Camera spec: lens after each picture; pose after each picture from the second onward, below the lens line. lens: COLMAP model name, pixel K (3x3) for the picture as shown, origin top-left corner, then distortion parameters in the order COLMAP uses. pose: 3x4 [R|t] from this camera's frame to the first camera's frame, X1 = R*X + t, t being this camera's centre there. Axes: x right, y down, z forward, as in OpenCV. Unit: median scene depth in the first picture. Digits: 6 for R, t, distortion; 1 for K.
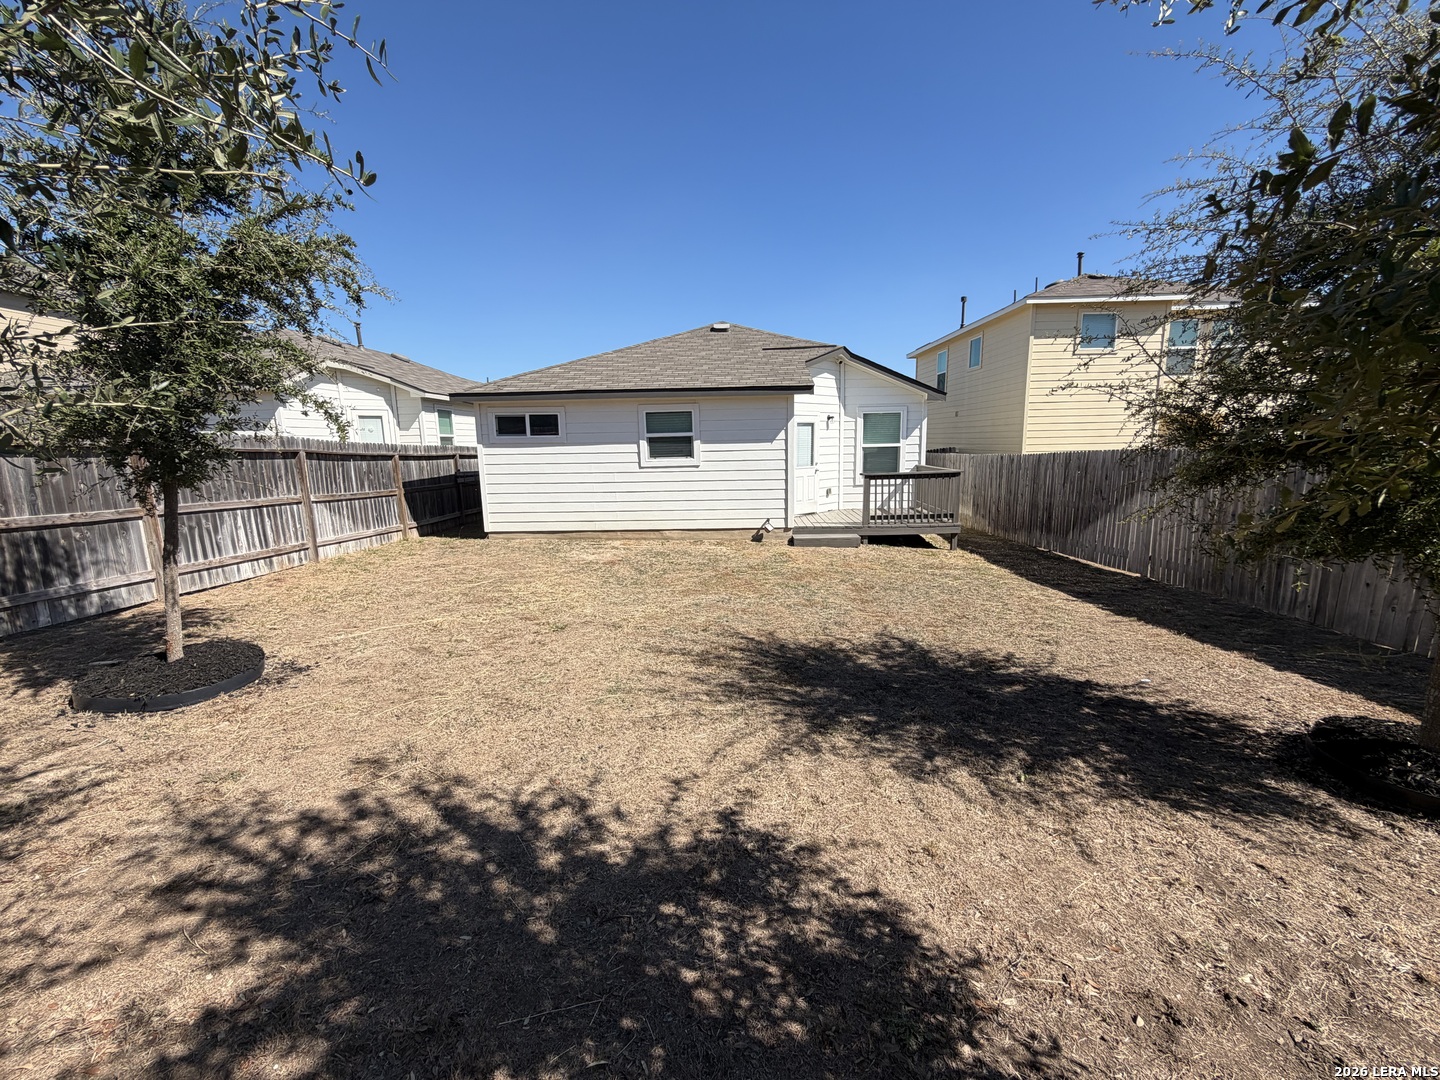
lens RADIAL K [[574.8, 0, 721.0], [0, 574.8, 540.4], [0, 0, 1]] dist [-0.000999, 0.000095]
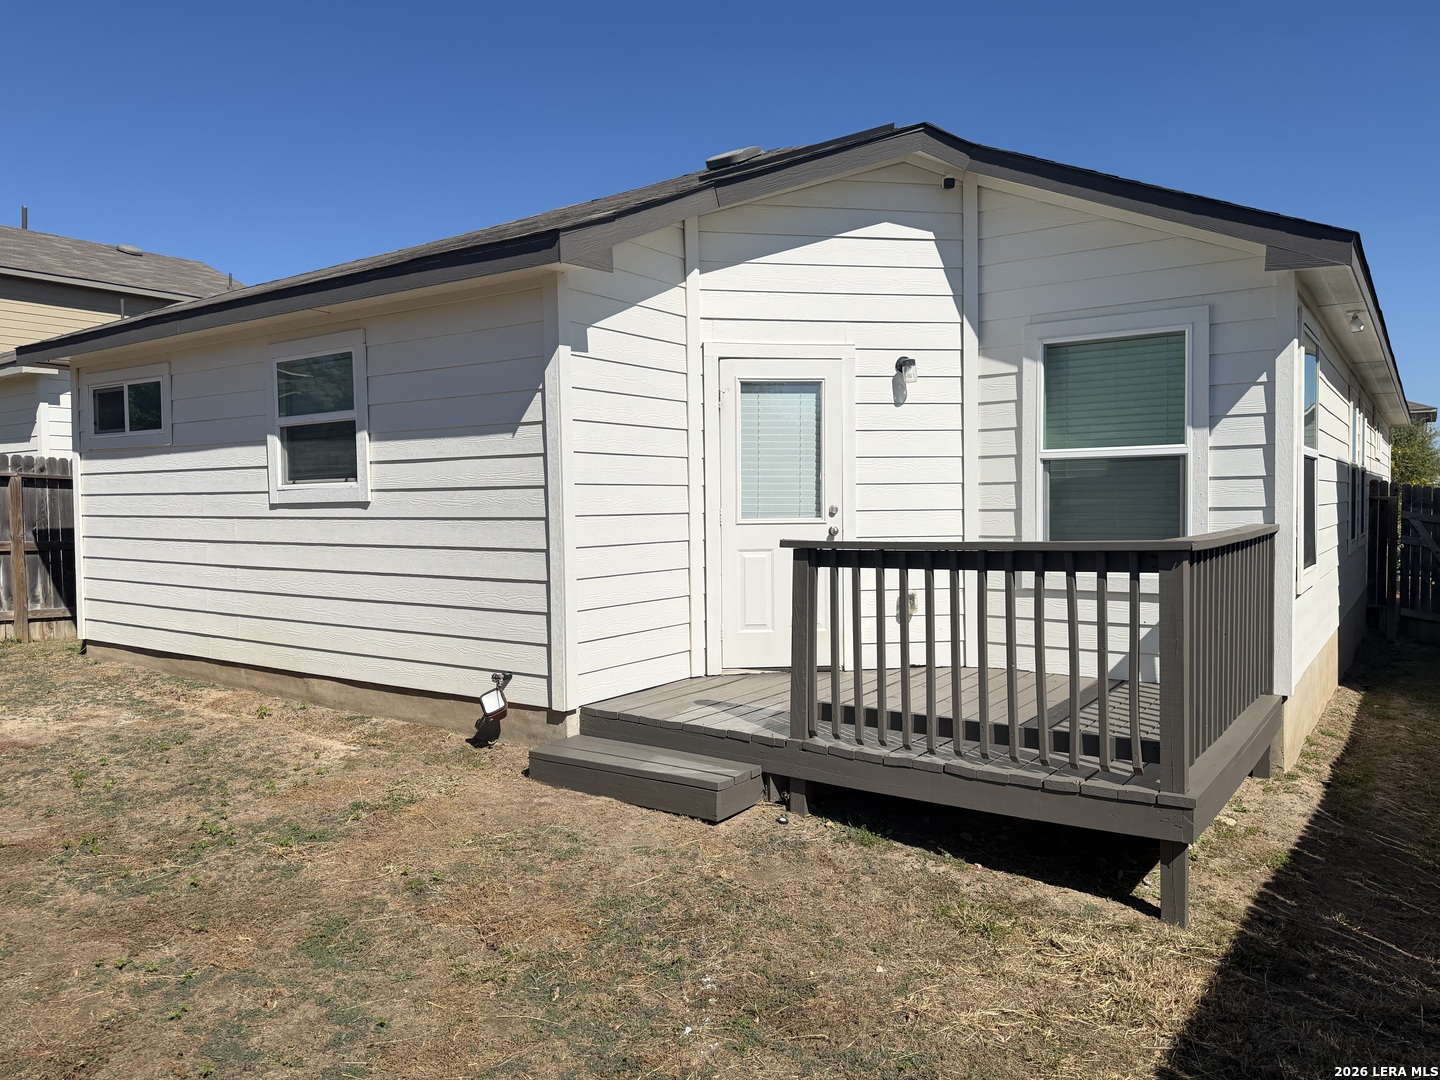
lens RADIAL K [[1020.9, 0, 715.2], [0, 1020.9, 541.0], [0, 0, 1]] dist [-0.002736, -0.008472]
pose [[0.827404, 0.032018, -0.560694, 0.493697], [-0.101348, 0.990495, -0.092997, -0.070817], [0.552387, 0.133771, 0.822784, 0.609975]]
